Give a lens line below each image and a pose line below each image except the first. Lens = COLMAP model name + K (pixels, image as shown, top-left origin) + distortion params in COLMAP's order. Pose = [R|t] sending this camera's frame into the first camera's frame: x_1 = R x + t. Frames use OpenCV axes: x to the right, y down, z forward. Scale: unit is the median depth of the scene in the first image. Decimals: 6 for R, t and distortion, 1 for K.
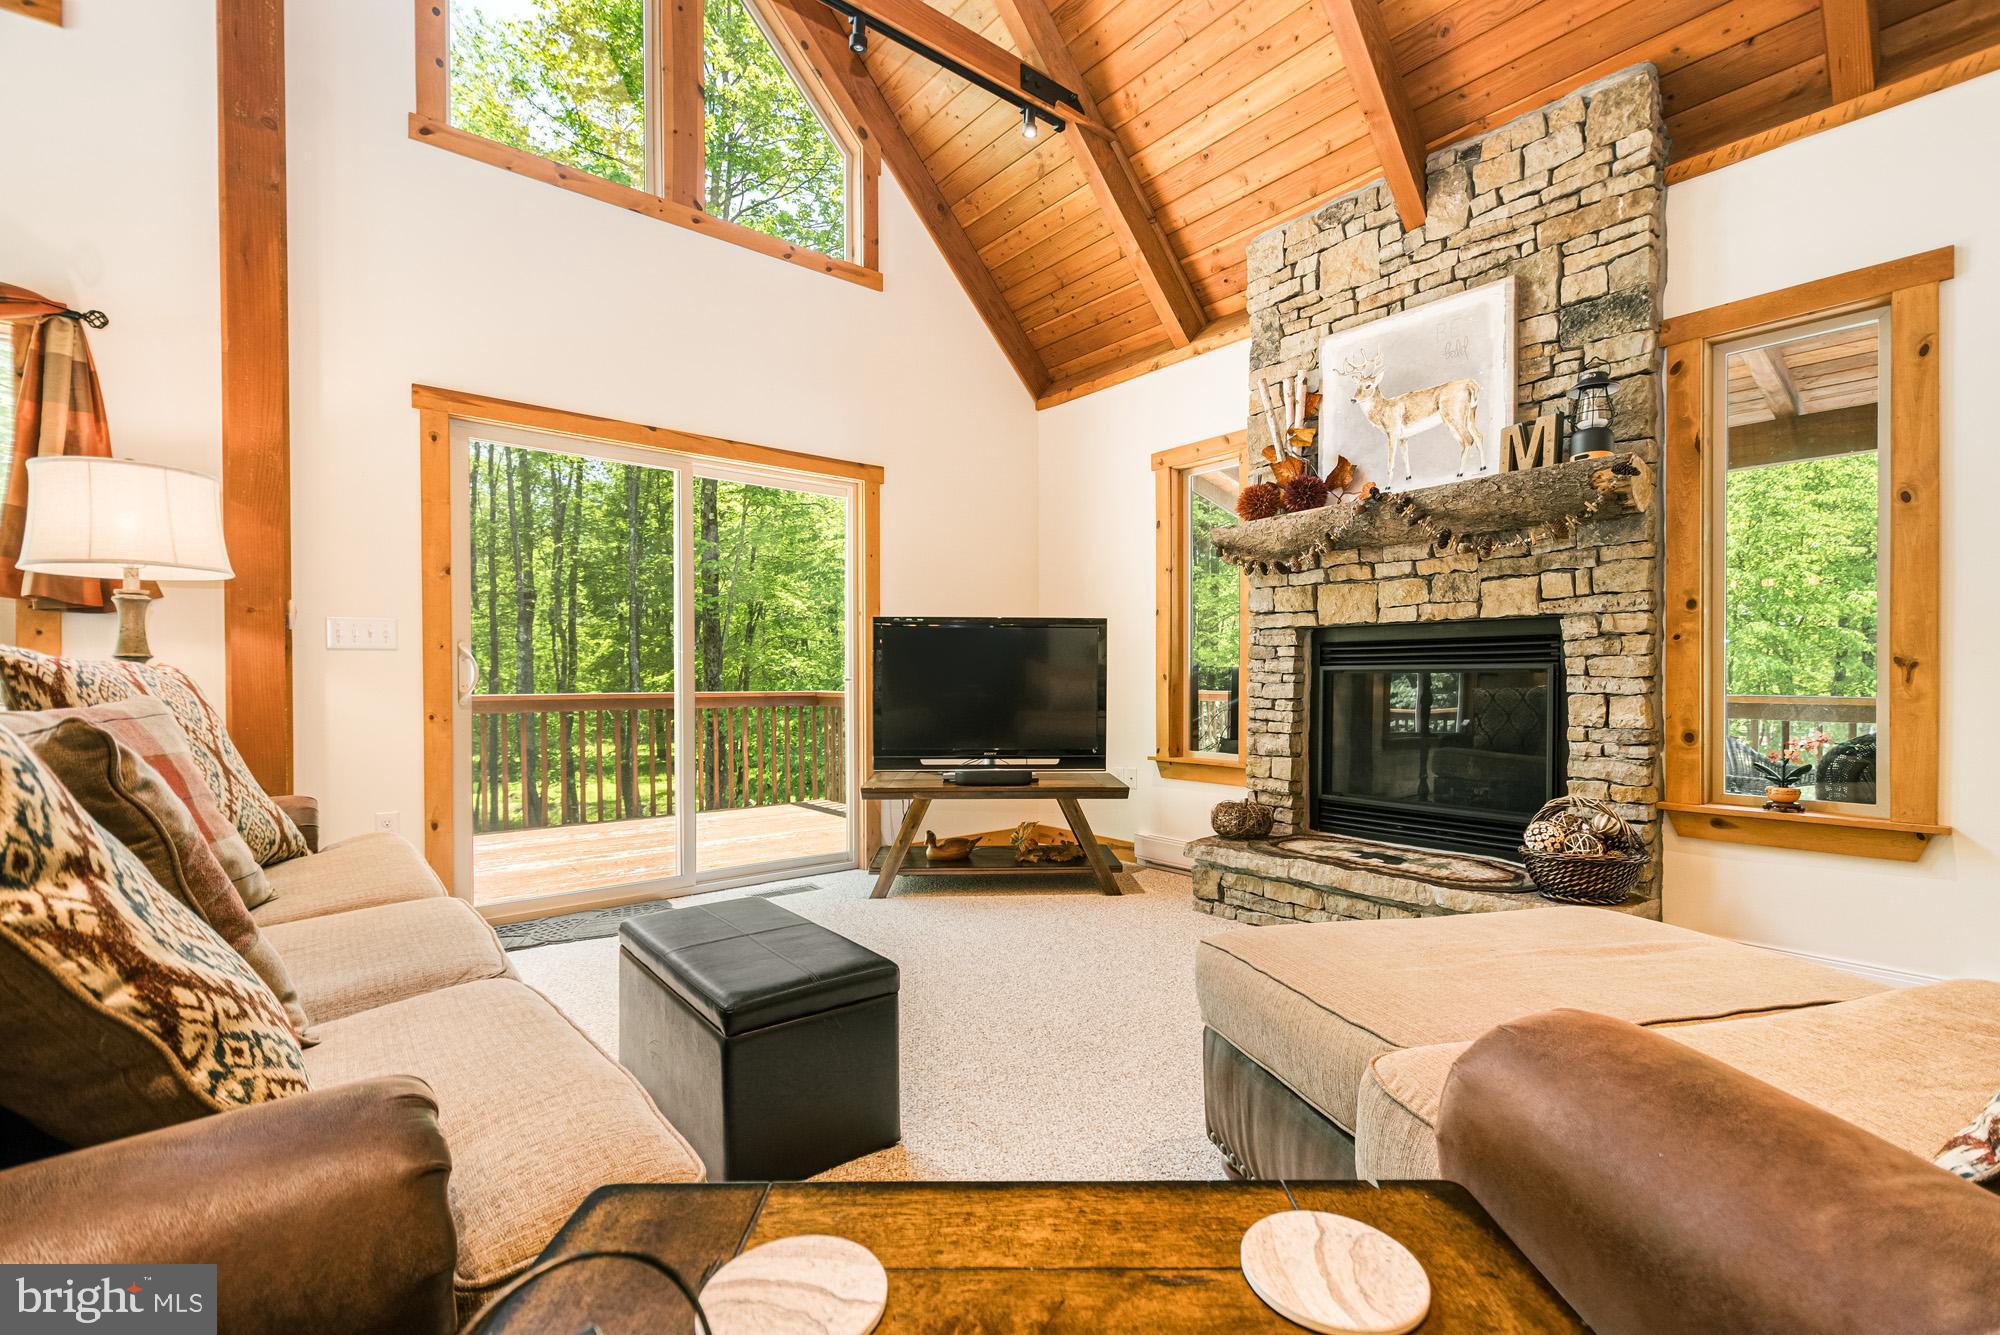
lens RADIAL K [[884.5, 0, 1012.6], [0, 884.5, 687.3], [0, 0, 1]] dist [0.011883, -0.000398]
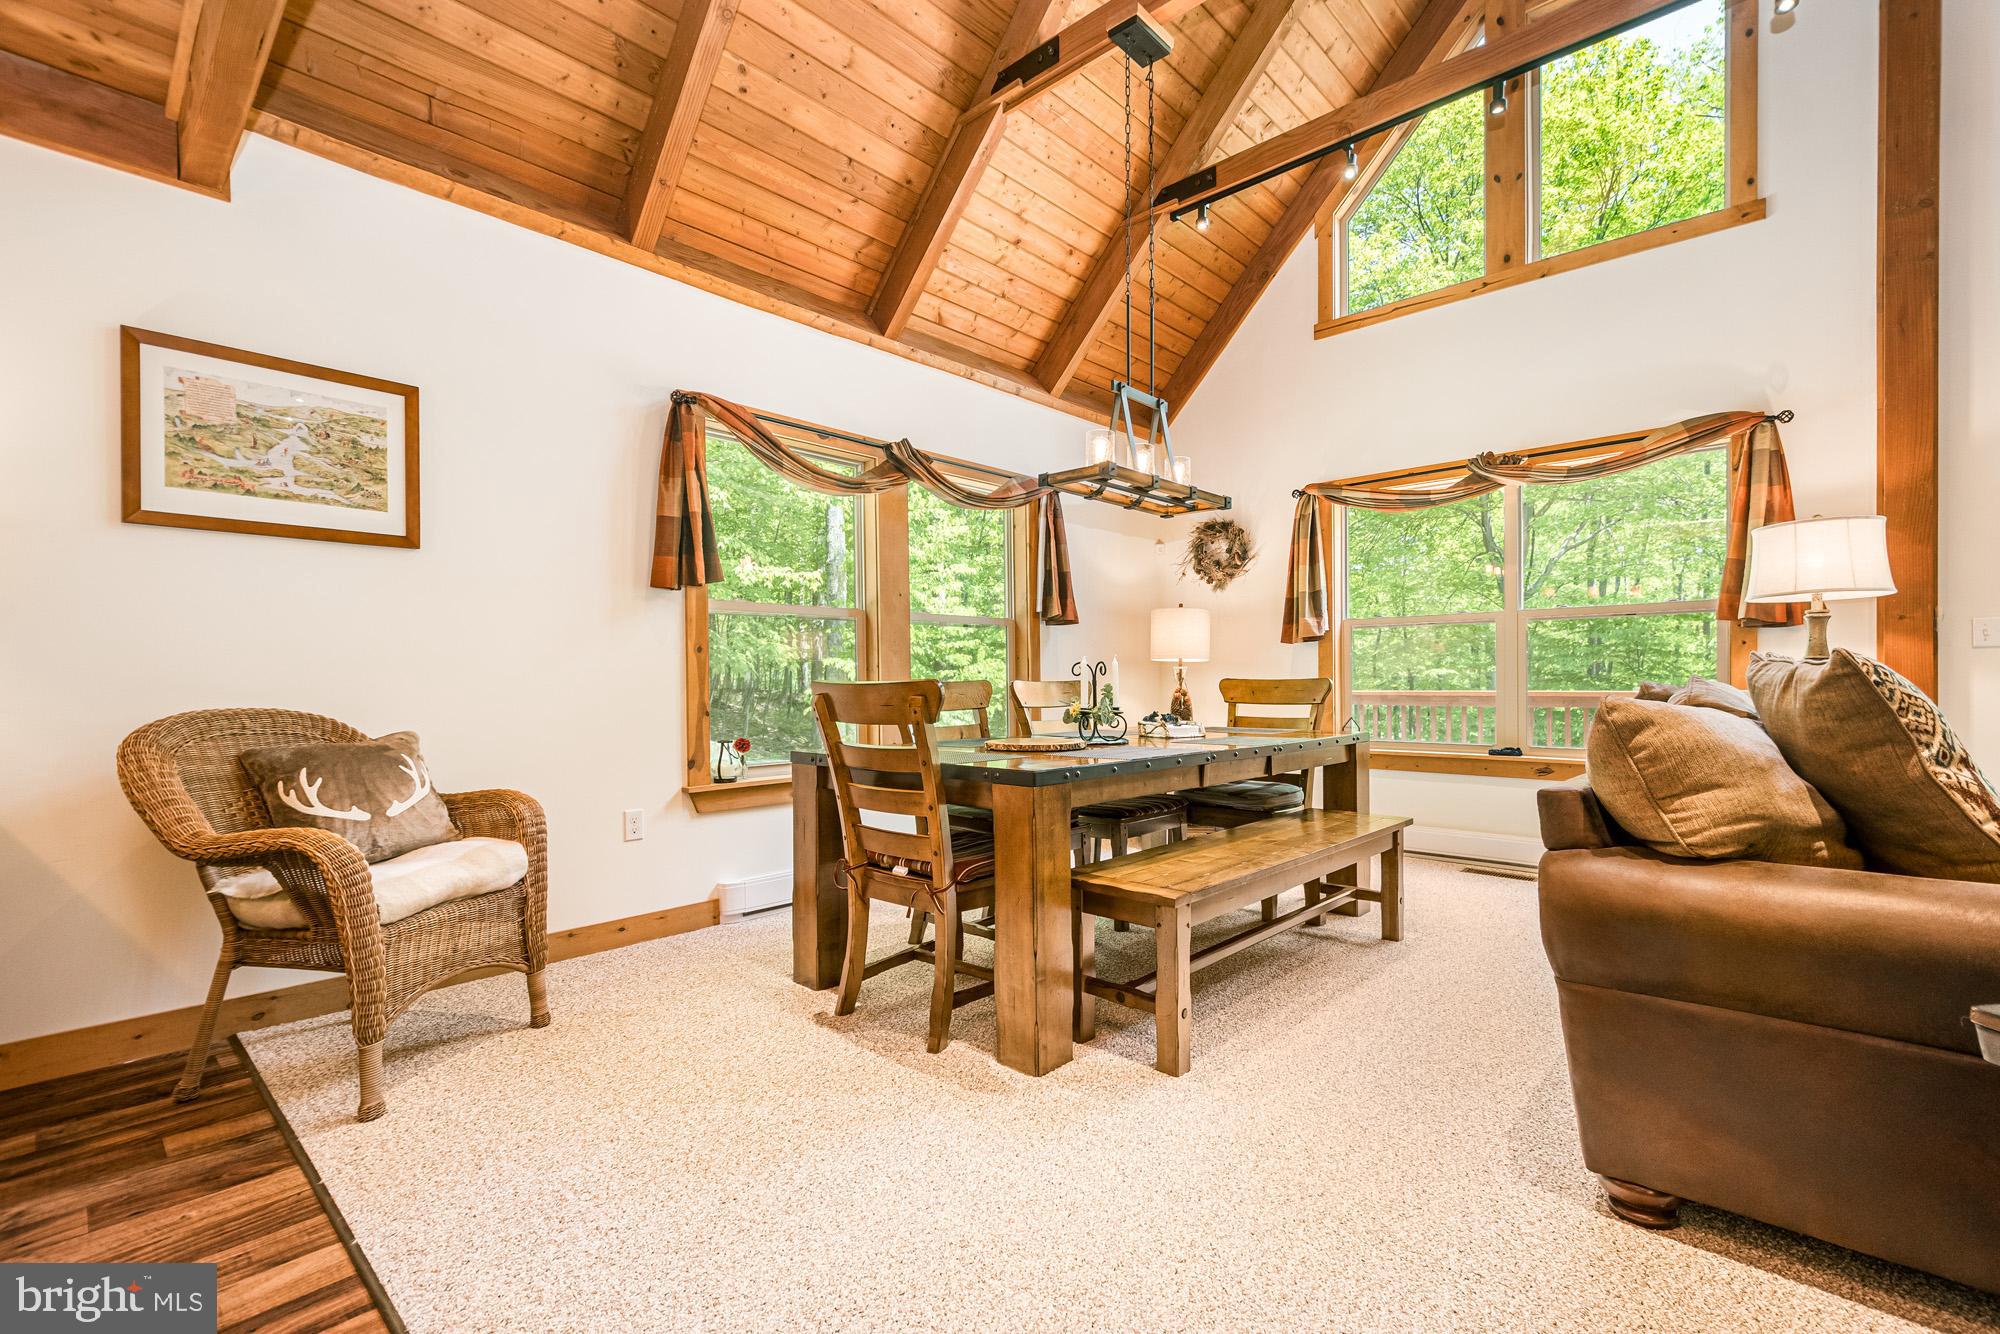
lens RADIAL K [[886.0, 0, 1010.6], [0, 886.0, 680.6], [0, 0, 1]] dist [0.014512, -0.005940]
pose [[0.139771, 0.002851, -0.990180, 0.142996], [-0.006446, 0.999977, 0.001969, 0.003370], [0.990163, 0.006108, 0.139787, -0.298561]]
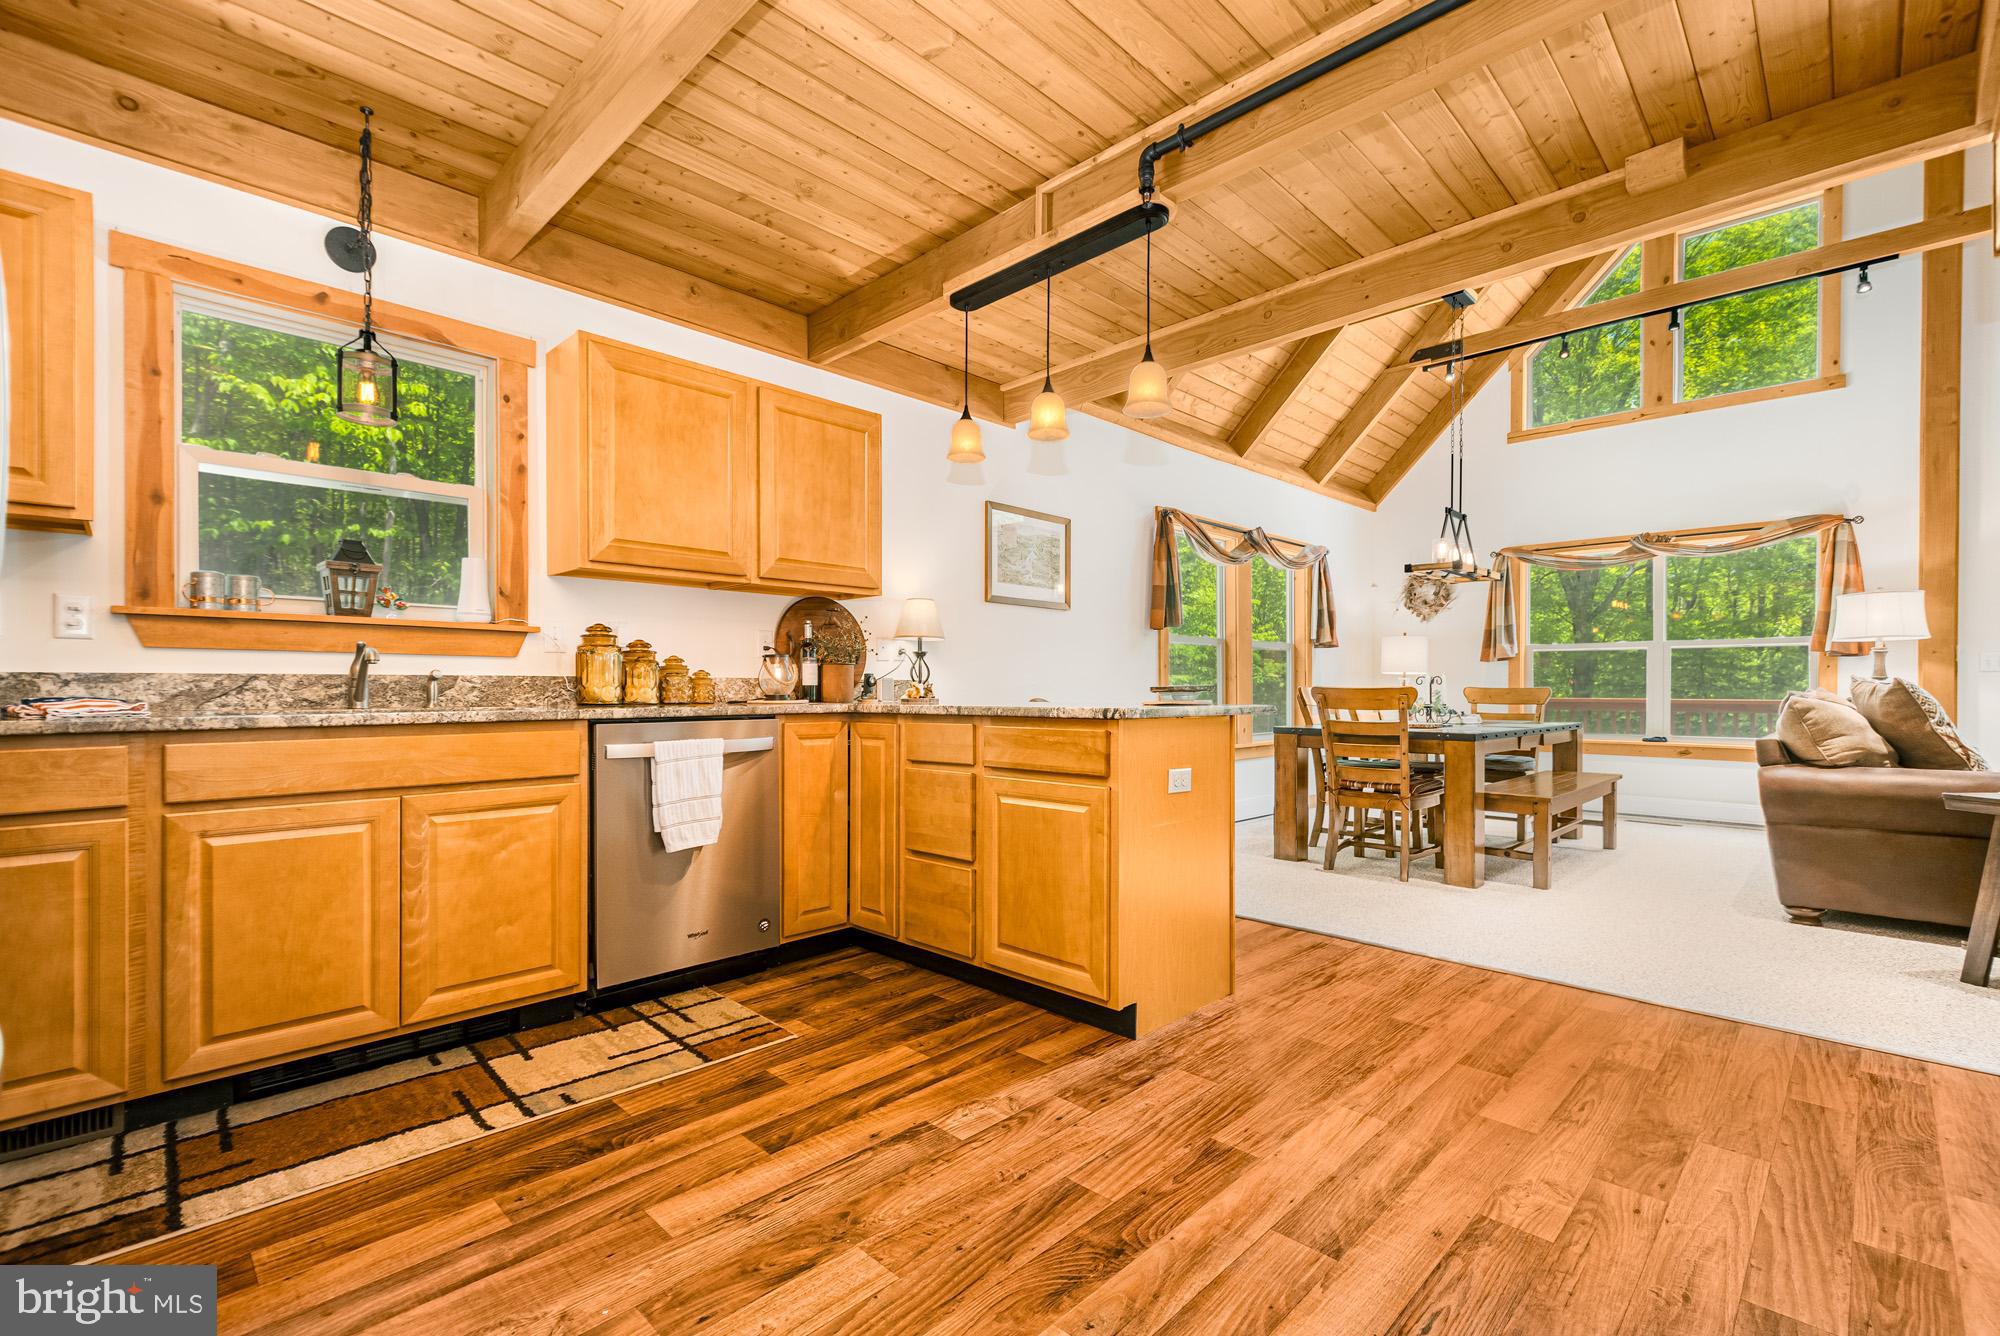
lens RADIAL K [[886.0, 0, 1010.6], [0, 886.0, 681.6], [0, 0, 1]] dist [0.014512, -0.005940]
pose [[0.111298, 0.000537, -0.993787, 0.681367], [-0.016406, 0.999865, -0.001297, 0.008698], [0.993652, 0.016449, 0.111292, -0.970928]]
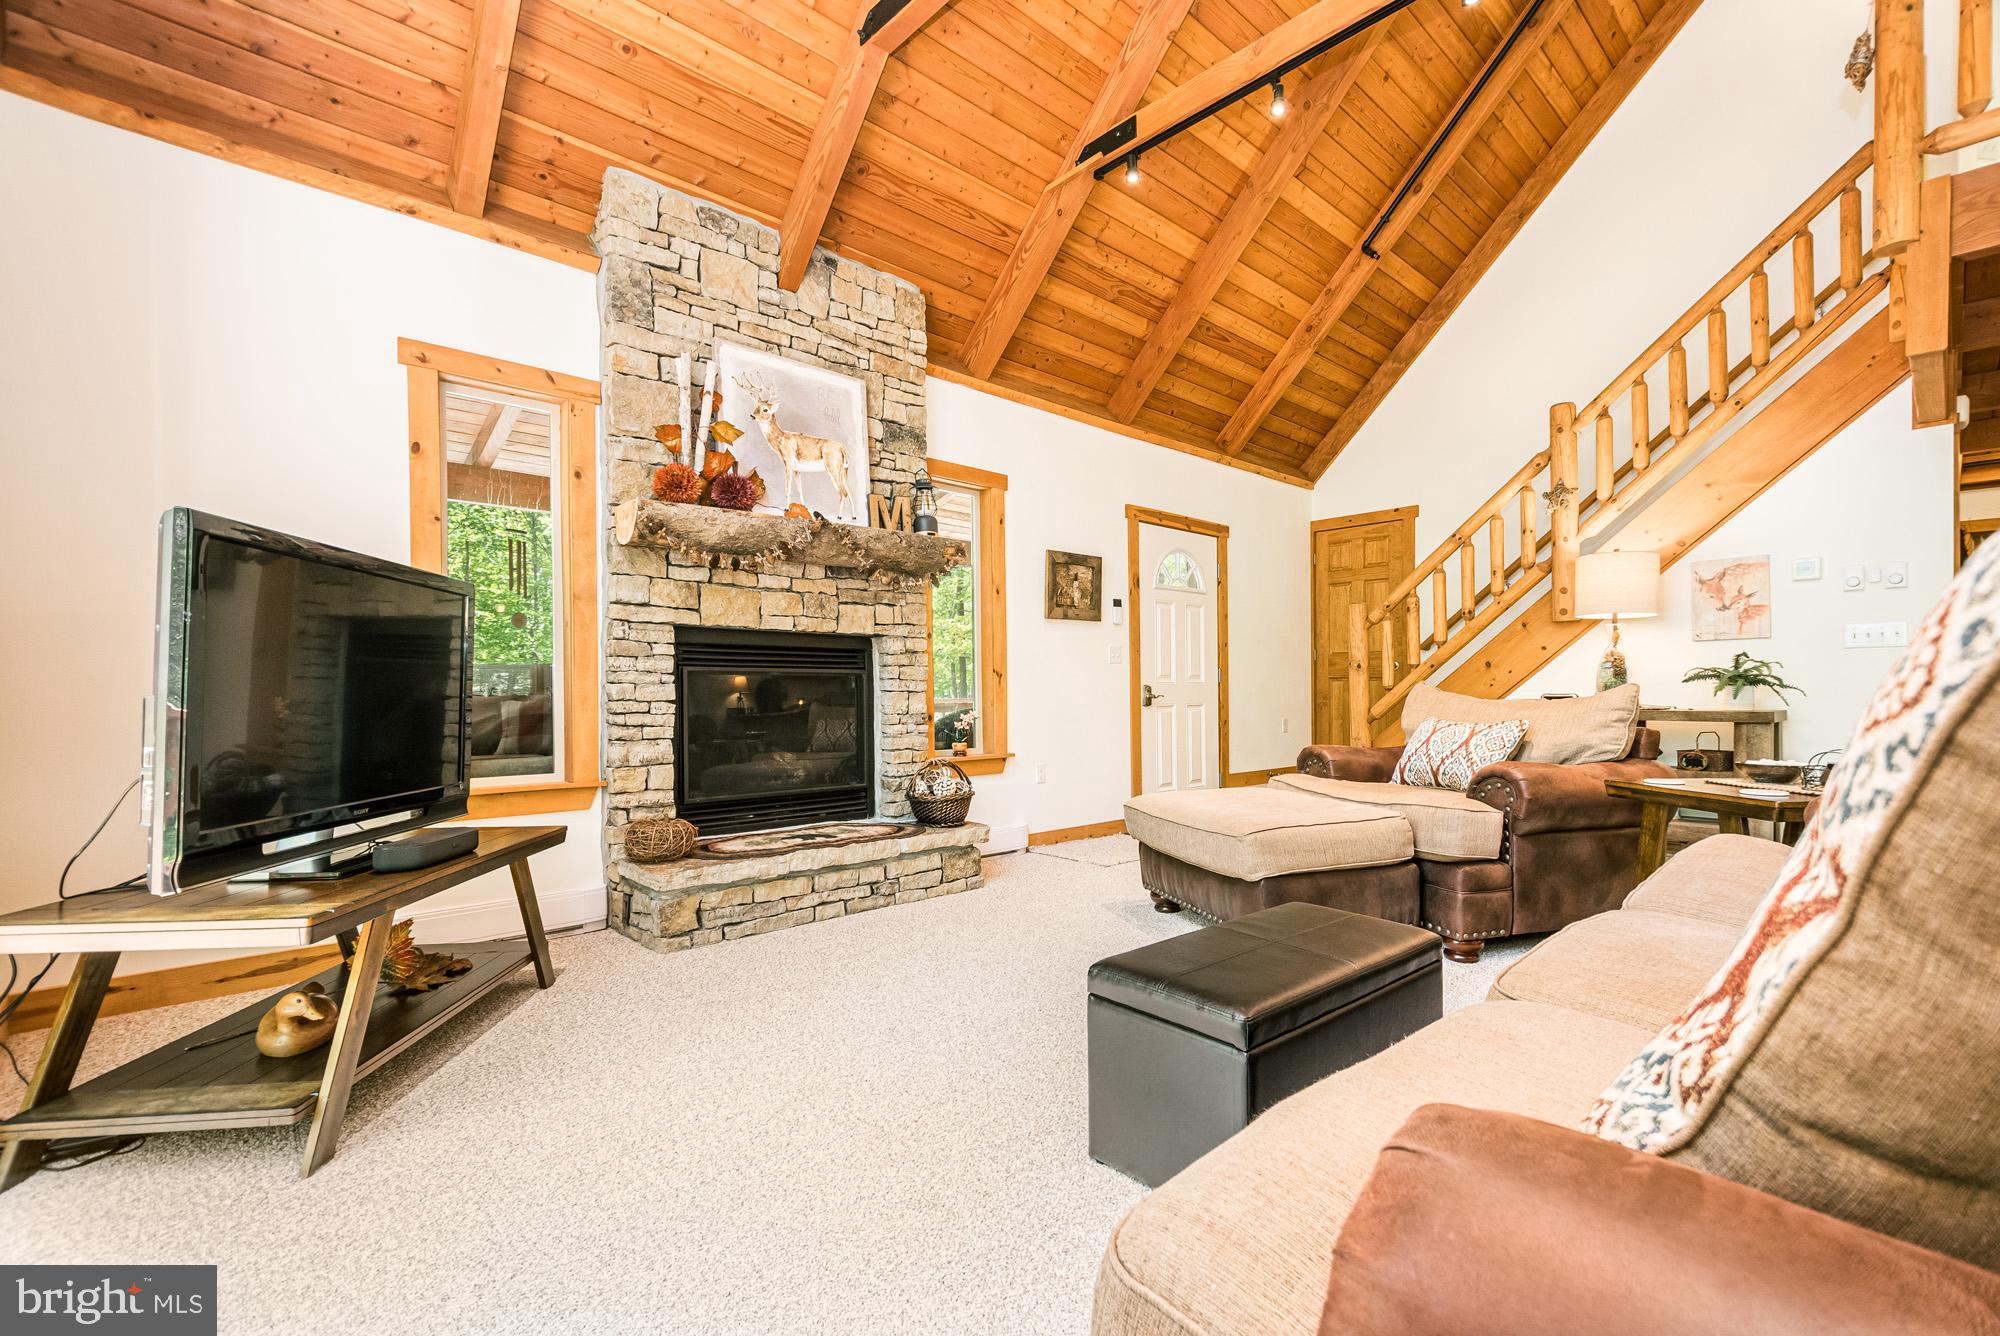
lens RADIAL K [[884.5, 0, 1012.6], [0, 884.5, 687.8], [0, 0, 1]] dist [0.011883, -0.000398]
pose [[-0.059113, 0.008814, 0.998212, -0.695428], [0.013973, 0.999870, -0.008001, 0.013190], [-0.998154, 0.013475, -0.059228, 0.767029]]
